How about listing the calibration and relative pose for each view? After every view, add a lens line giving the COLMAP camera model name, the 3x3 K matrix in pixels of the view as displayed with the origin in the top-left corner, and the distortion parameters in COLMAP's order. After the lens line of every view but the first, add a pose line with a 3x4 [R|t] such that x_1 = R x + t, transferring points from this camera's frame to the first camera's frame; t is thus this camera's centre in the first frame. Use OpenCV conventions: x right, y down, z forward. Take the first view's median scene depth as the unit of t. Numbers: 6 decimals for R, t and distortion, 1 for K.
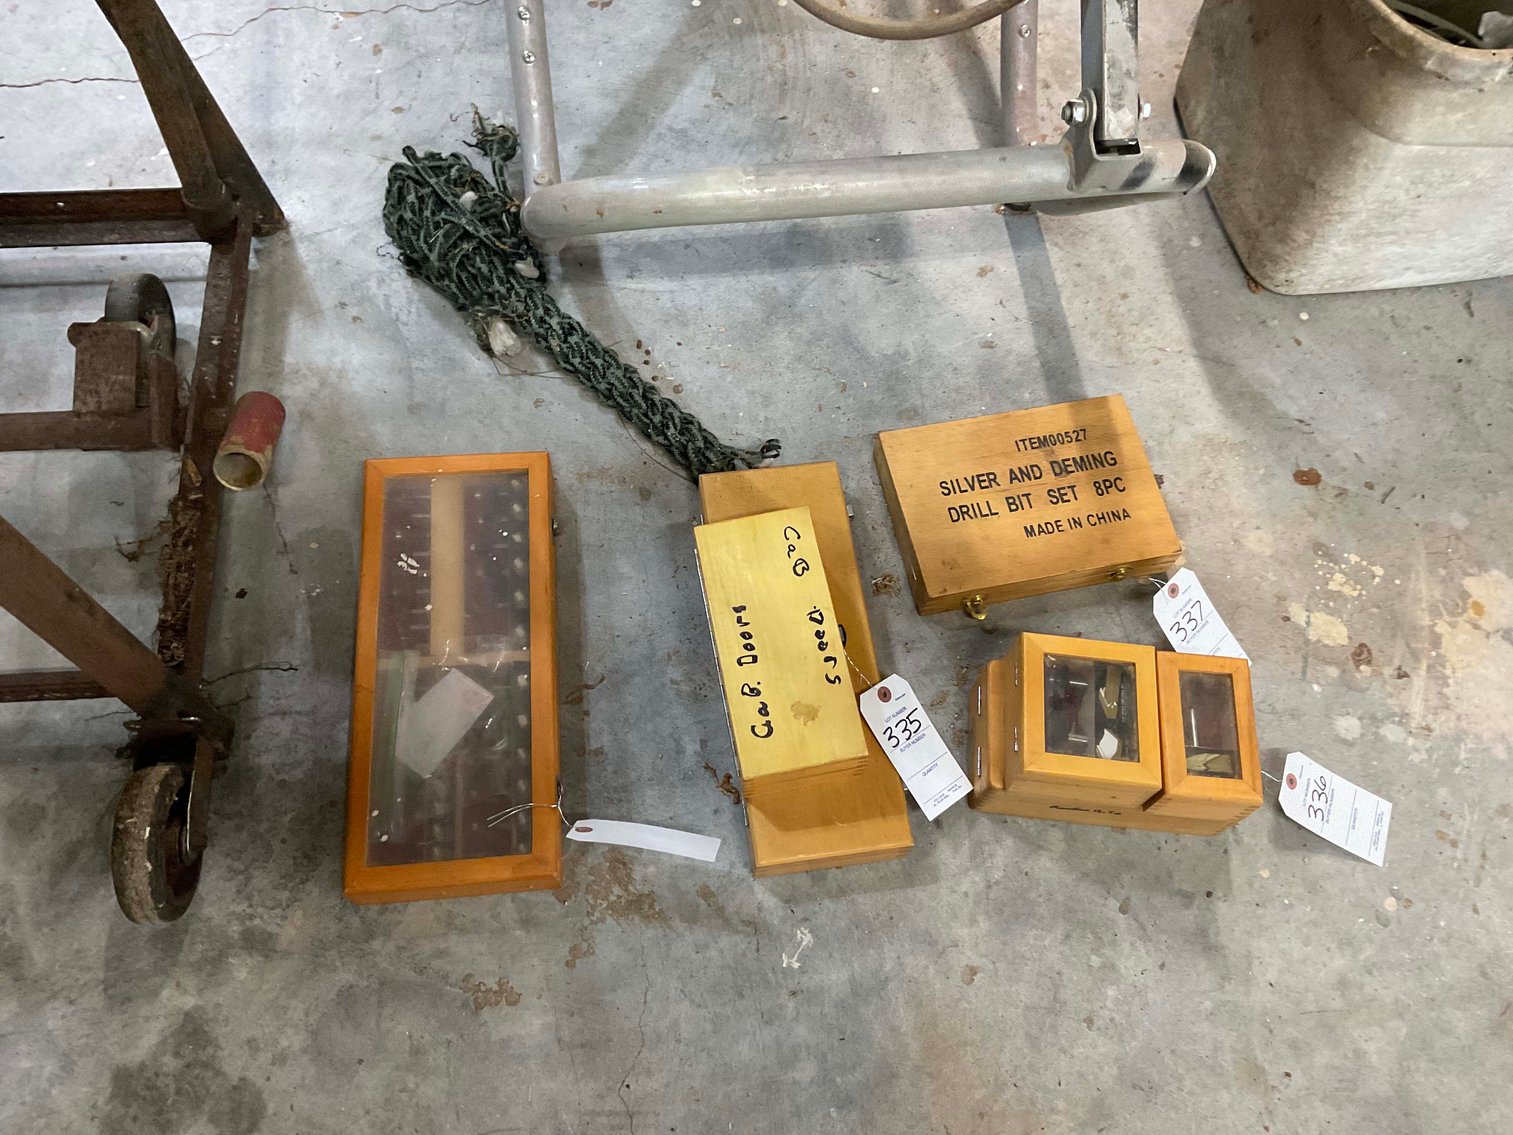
lens RADIAL K [[1259.9, 0, 753.7], [0, 1259.9, 565.1], [0, 0, 1]] dist [0.063480, -0.101013]
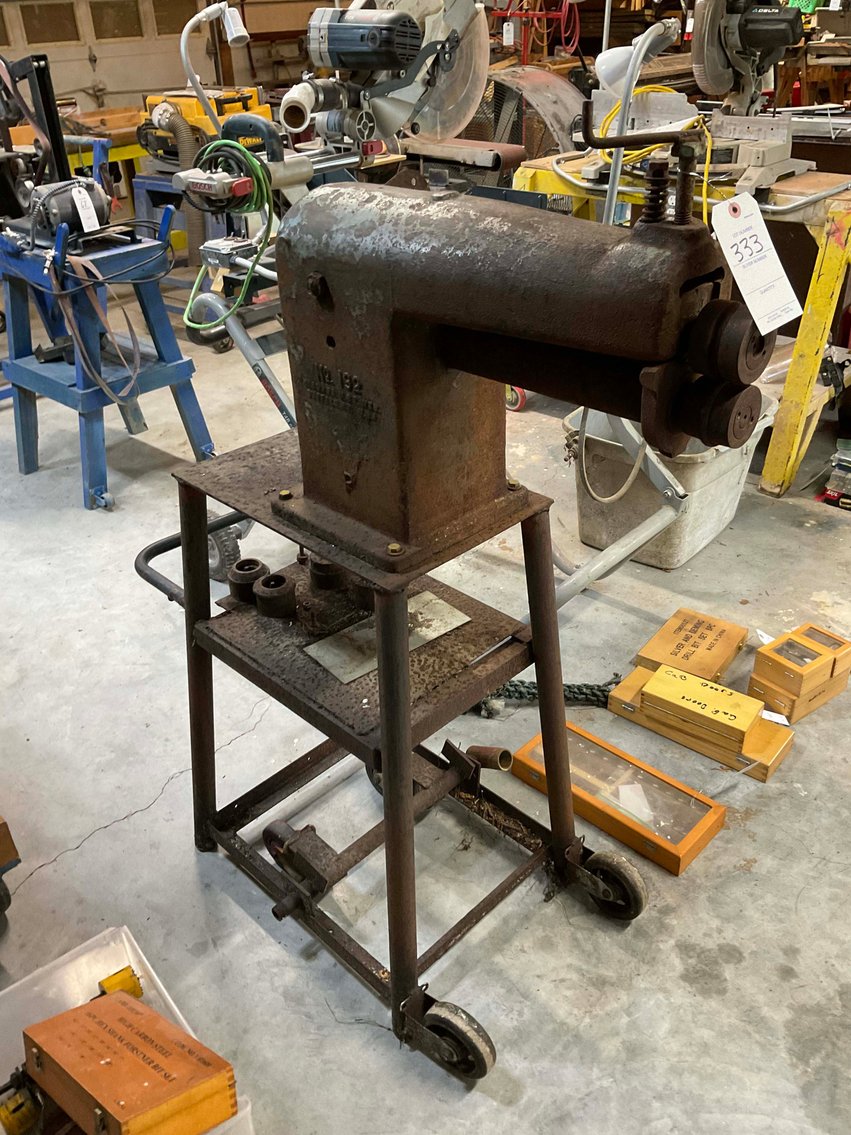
lens RADIAL K [[945.1, 0, 428.3], [0, 945.1, 568.1], [0, 0, 1]] dist [0.063480, -0.101013]
pose [[0.746896, -0.405366, 0.527091, -1.303159], [0.628410, 0.689437, -0.360246, 0.221909], [-0.217364, 0.600296, 0.769674, -0.515844]]
